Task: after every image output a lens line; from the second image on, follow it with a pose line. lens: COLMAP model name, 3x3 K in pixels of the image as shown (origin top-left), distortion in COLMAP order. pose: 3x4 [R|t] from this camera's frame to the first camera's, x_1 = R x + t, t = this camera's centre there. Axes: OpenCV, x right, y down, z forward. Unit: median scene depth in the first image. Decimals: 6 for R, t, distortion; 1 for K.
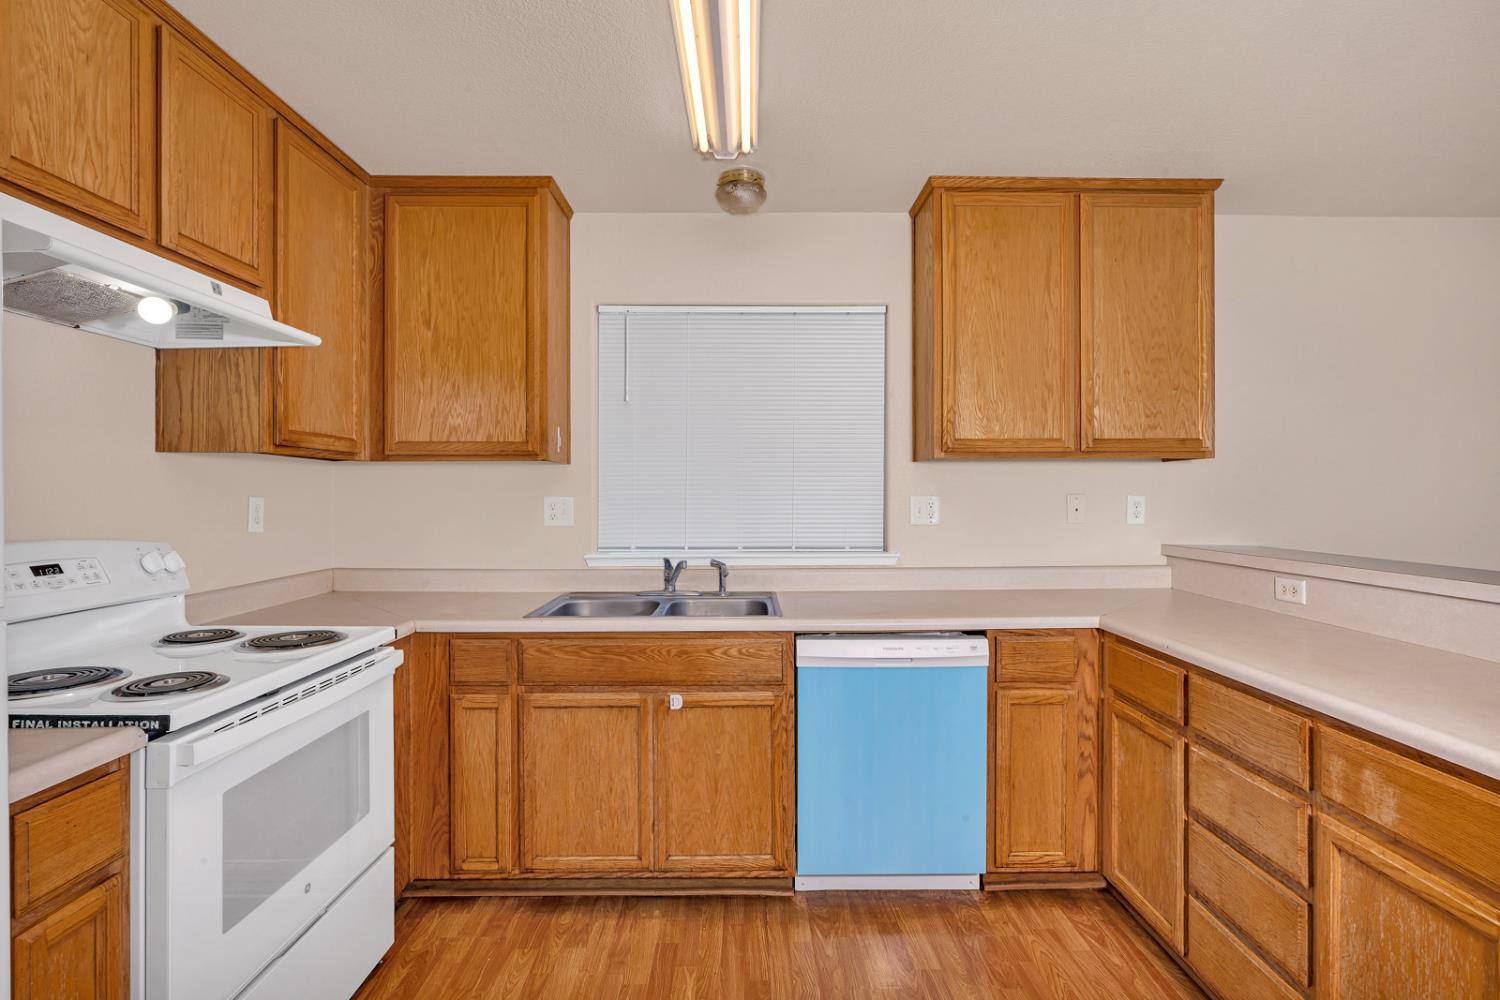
lens RADIAL K [[692.5, 0, 758.6], [0, 692.5, 492.4], [0, 0, 1]] dist [-0.004327, 0.000311]
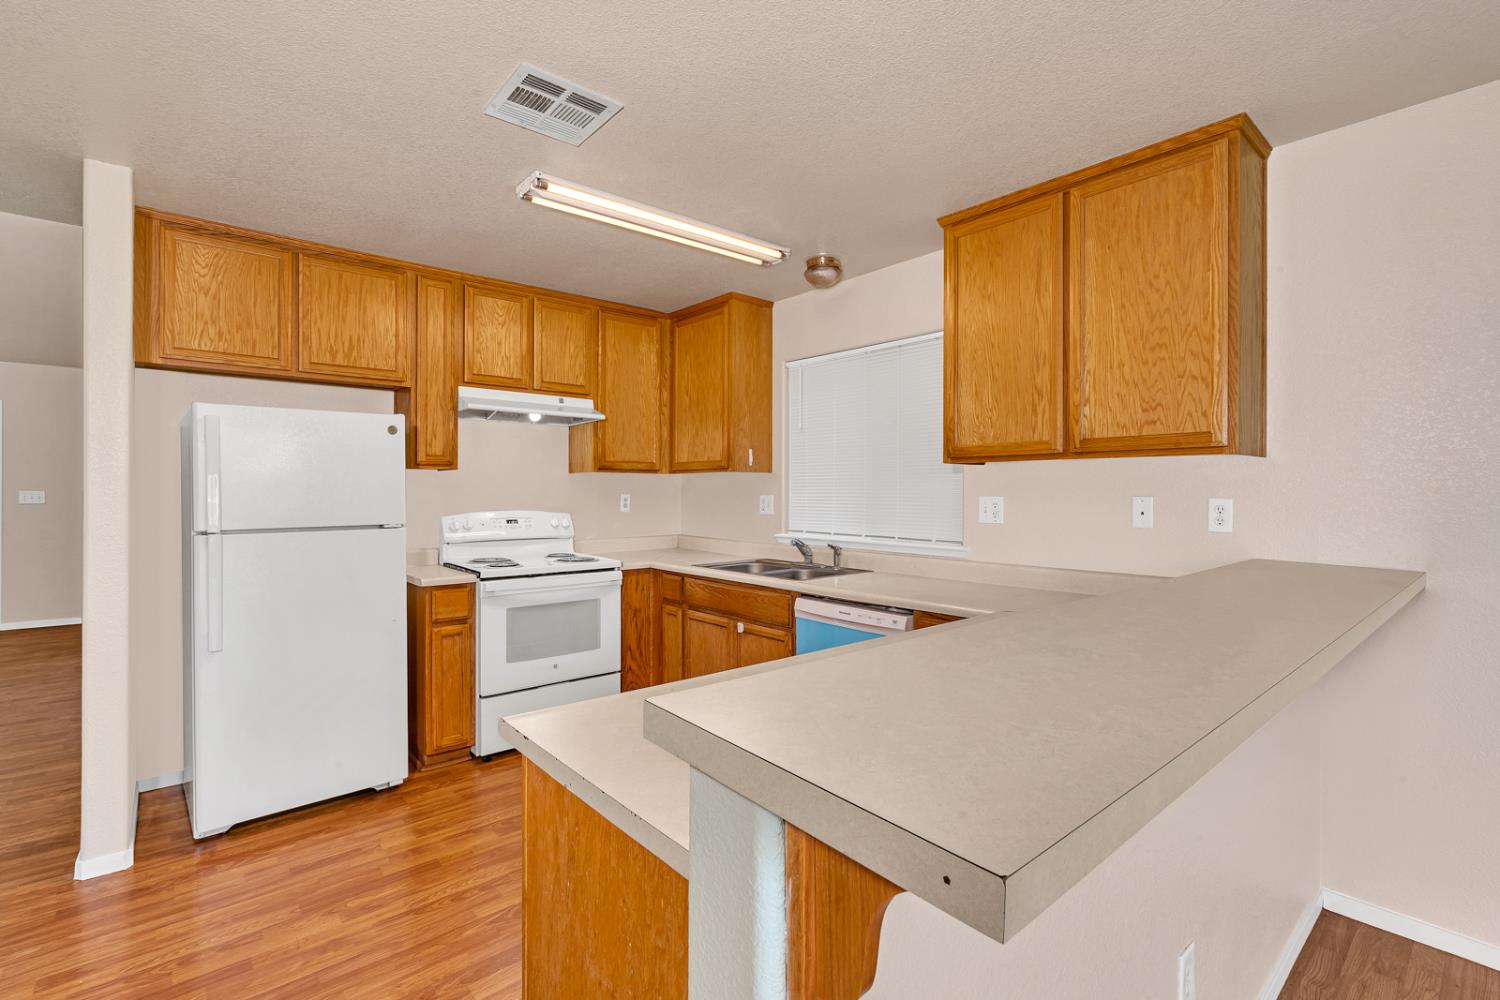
lens RADIAL K [[692.5, 0, 758.6], [0, 692.5, 492.4], [0, 0, 1]] dist [-0.004327, 0.000311]
pose [[0.640742, 0.005172, -0.767739, 0.937002], [-0.003457, 0.999987, 0.003851, -0.005275], [0.767749, 0.000187, 0.640751, 0.033772]]
